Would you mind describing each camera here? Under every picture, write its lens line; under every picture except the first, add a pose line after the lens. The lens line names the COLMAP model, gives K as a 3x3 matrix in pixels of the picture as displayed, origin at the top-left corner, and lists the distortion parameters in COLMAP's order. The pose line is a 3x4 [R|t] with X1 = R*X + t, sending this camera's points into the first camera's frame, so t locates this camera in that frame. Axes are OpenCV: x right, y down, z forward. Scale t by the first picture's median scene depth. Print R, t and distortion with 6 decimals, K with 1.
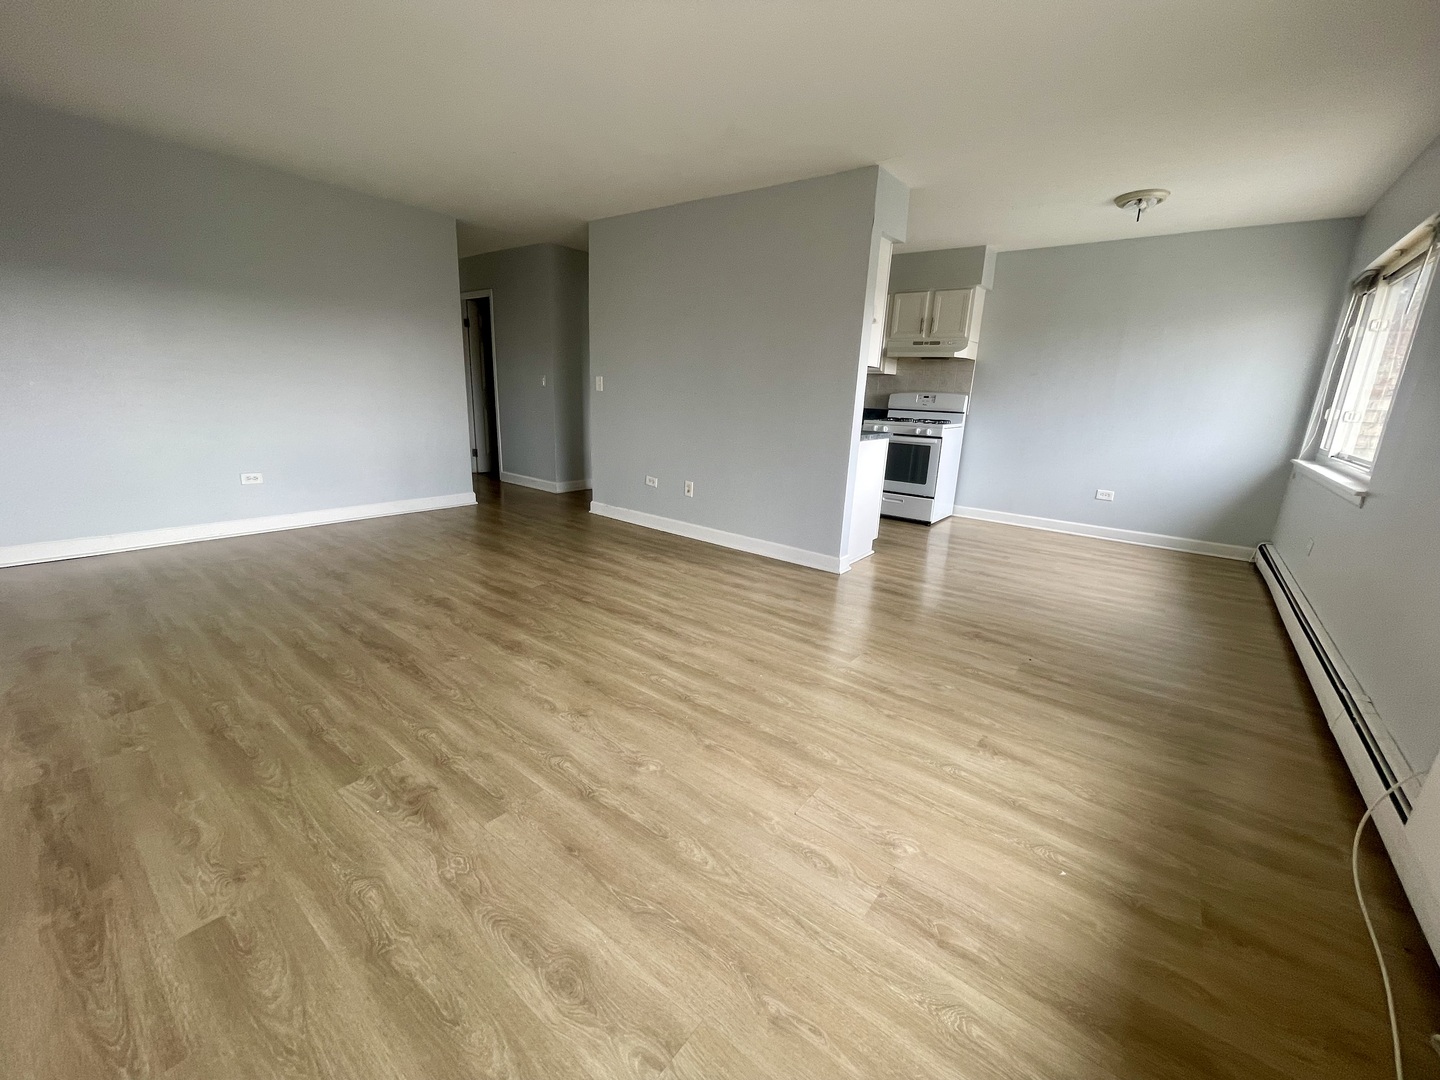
lens RADIAL K [[584.0, 0, 720.0], [0, 584.0, 540.0], [0, 0, 1]] dist [0.001936, 0.000061]
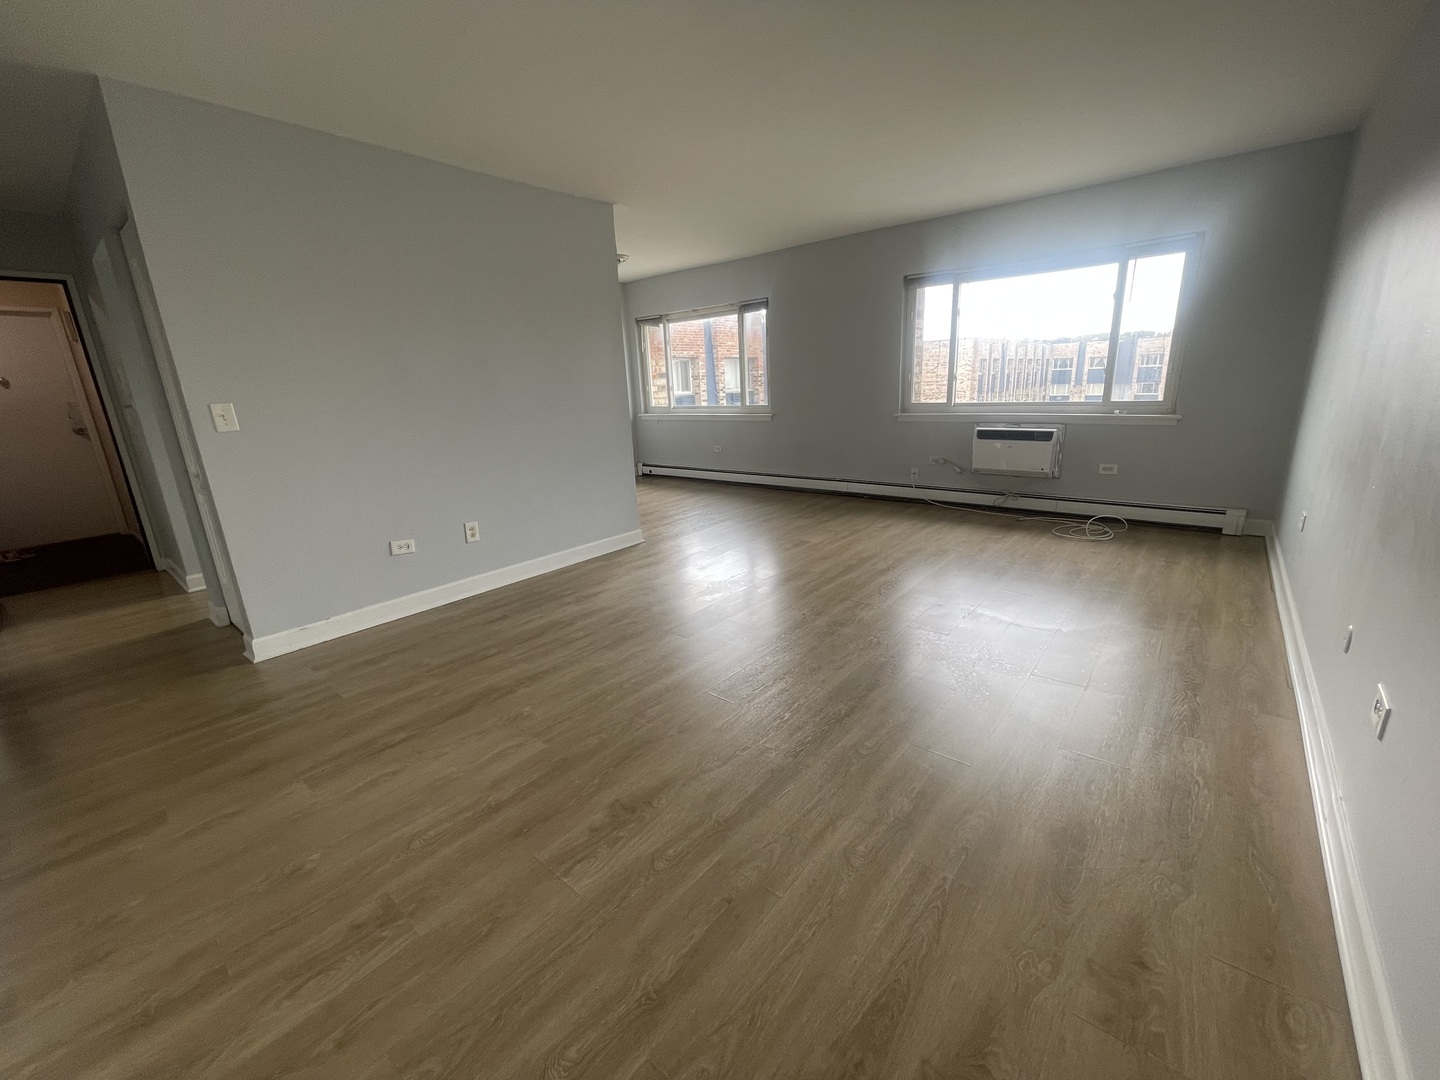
lens RADIAL K [[584.0, 0, 720.0], [0, 584.0, 540.0], [0, 0, 1]] dist [0.001936, 0.000061]
pose [[0.032587, -0.305749, 0.951554, -1.197447], [0.299618, 0.911262, 0.282542, -0.303551], [-0.953502, 0.275896, 0.121304, 0.902476]]
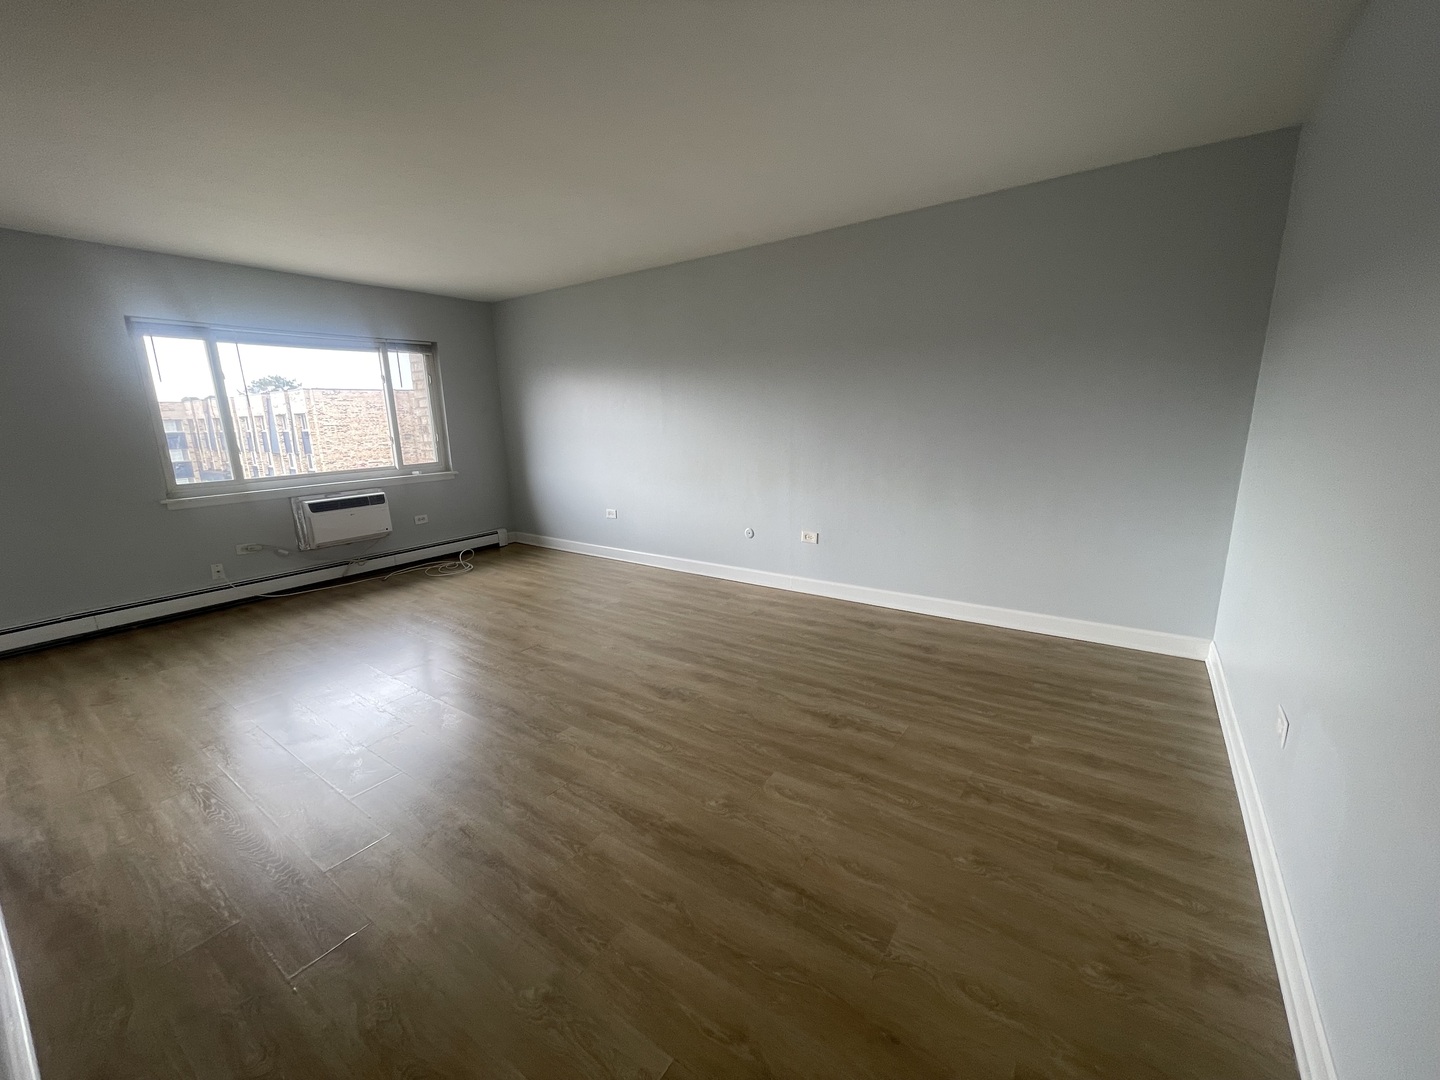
lens RADIAL K [[584.0, 0, 720.0], [0, 584.0, 540.0], [0, 0, 1]] dist [0.001936, 0.000061]
pose [[-0.998729, -0.005597, -0.050083, -0.528872], [-0.027947, 0.888503, 0.458019, -0.542546], [0.041935, 0.458837, -0.887530, 1.747221]]
